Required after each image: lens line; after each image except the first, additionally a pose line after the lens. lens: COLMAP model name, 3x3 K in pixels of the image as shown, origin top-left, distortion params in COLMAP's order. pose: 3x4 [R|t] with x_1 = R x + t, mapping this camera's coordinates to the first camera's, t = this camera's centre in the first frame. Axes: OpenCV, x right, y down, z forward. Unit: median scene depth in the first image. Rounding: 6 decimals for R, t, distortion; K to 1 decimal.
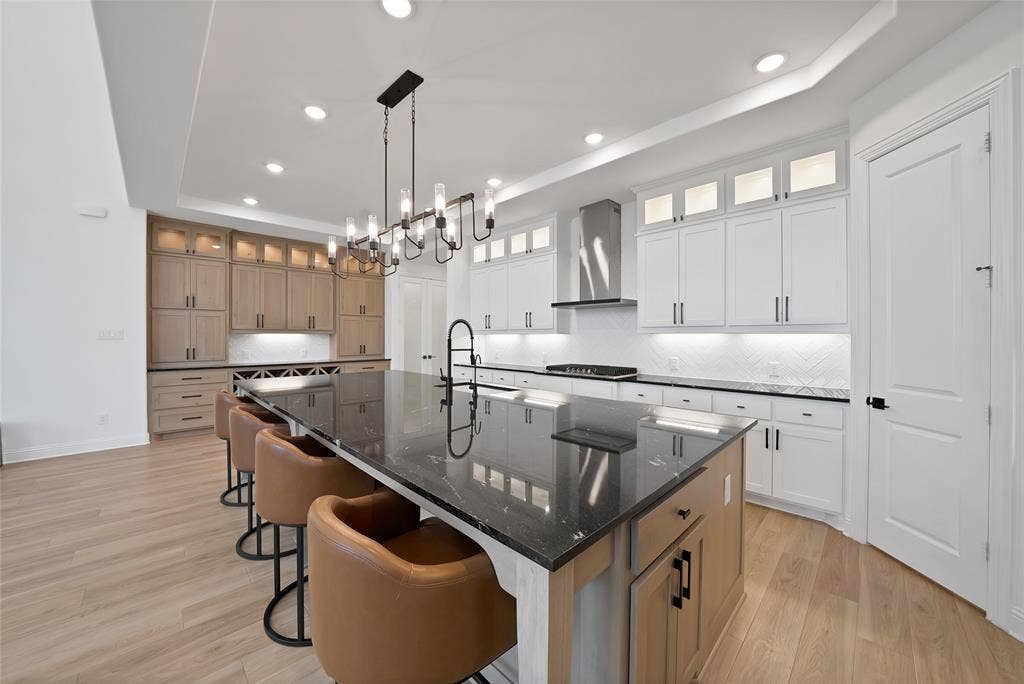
lens RADIAL K [[369.1, 0, 505.6], [0, 369.1, 335.2], [0, 0, 1]] dist [-0.023502, 0.000667]
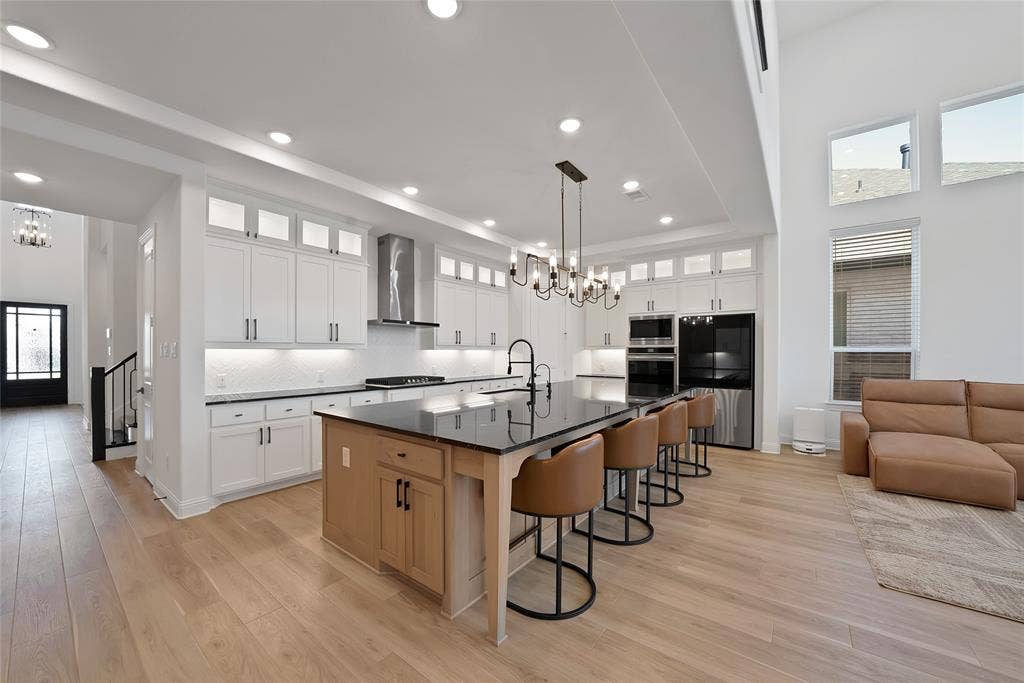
lens RADIAL K [[369.1, 0, 503.8], [0, 369.1, 351.9], [0, 0, 1]] dist [-0.023502, 0.000667]
pose [[-0.121082, 0.002342, 0.992640, -1.176851], [-0.000706, 0.999997, -0.002445, 0.005983], [-0.992642, -0.000997, -0.121080, 1.026785]]
